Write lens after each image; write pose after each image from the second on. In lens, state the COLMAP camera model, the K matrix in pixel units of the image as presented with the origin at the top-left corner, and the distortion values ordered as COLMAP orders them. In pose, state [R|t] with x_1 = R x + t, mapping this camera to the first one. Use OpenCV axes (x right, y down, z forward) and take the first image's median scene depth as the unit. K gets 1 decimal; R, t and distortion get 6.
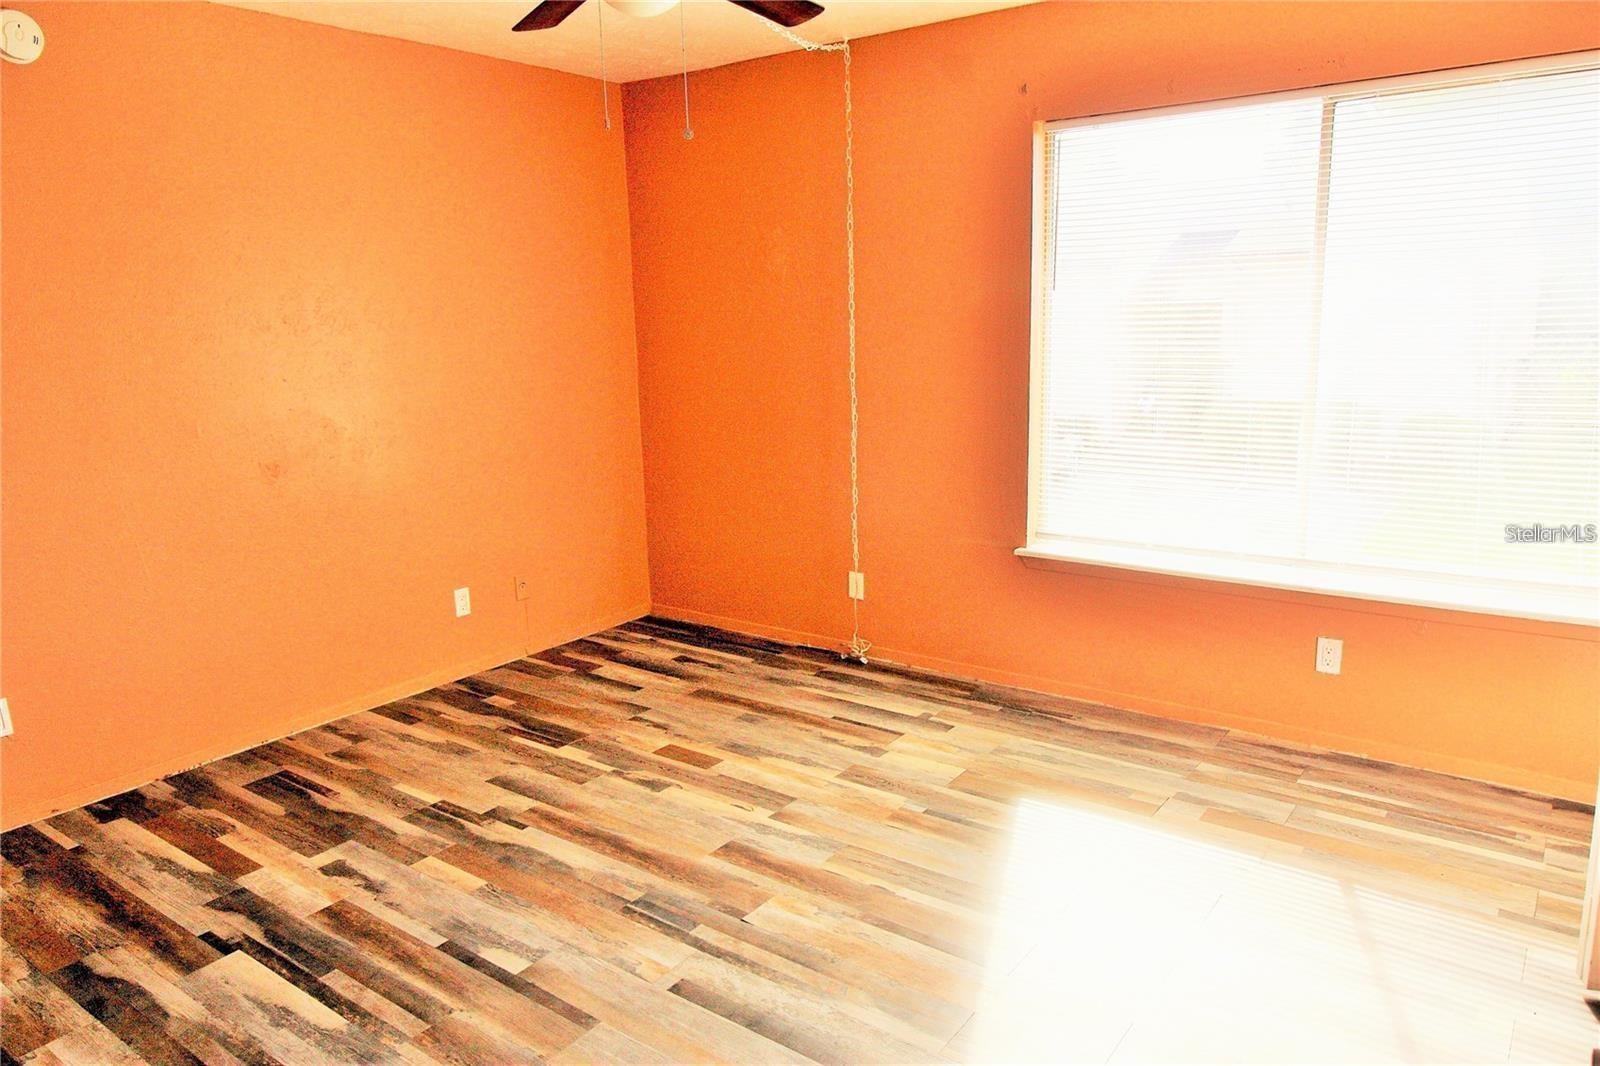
lens RADIAL K [[1088.7, 0, 807.0], [0, 1088.7, 538.1], [0, 0, 1]] dist [0.004527, -0.000805]
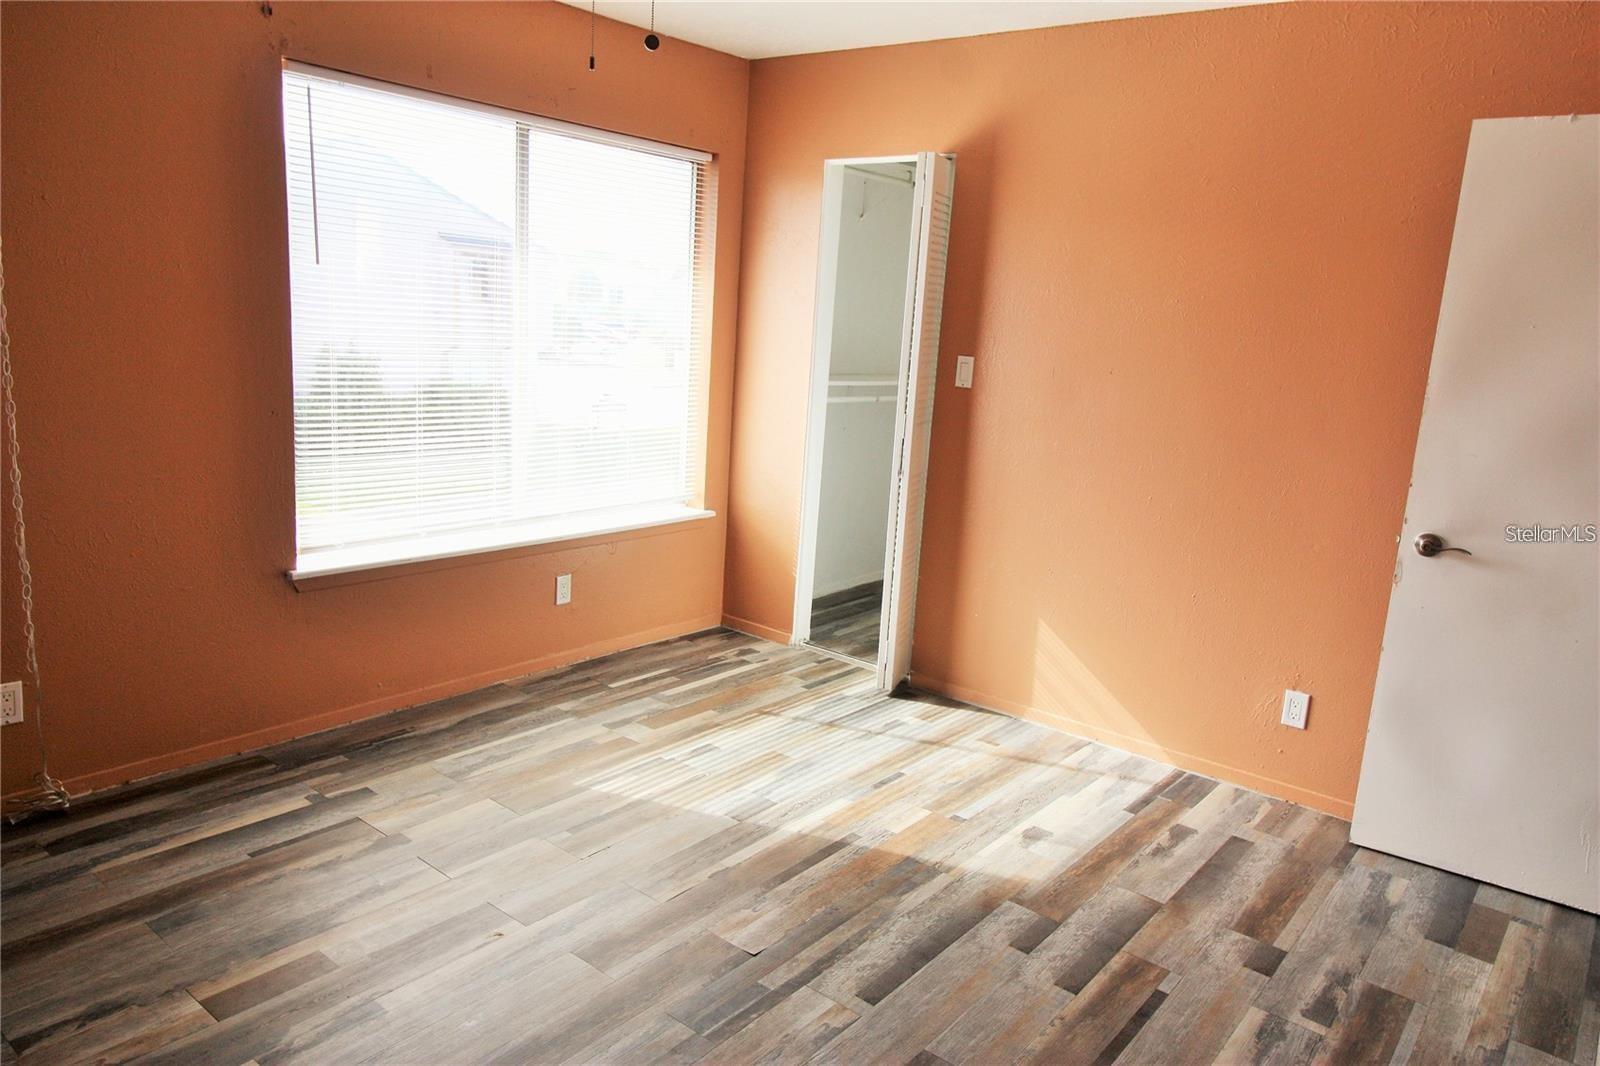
lens RADIAL K [[1088.7, 0, 807.0], [0, 1088.7, 530.3], [0, 0, 1]] dist [0.004527, -0.000805]
pose [[0.026125, -0.168005, 0.985440, -0.689235], [0.143090, 0.976254, 0.162646, -0.113388], [-0.989365, 0.136758, 0.049544, 0.644364]]
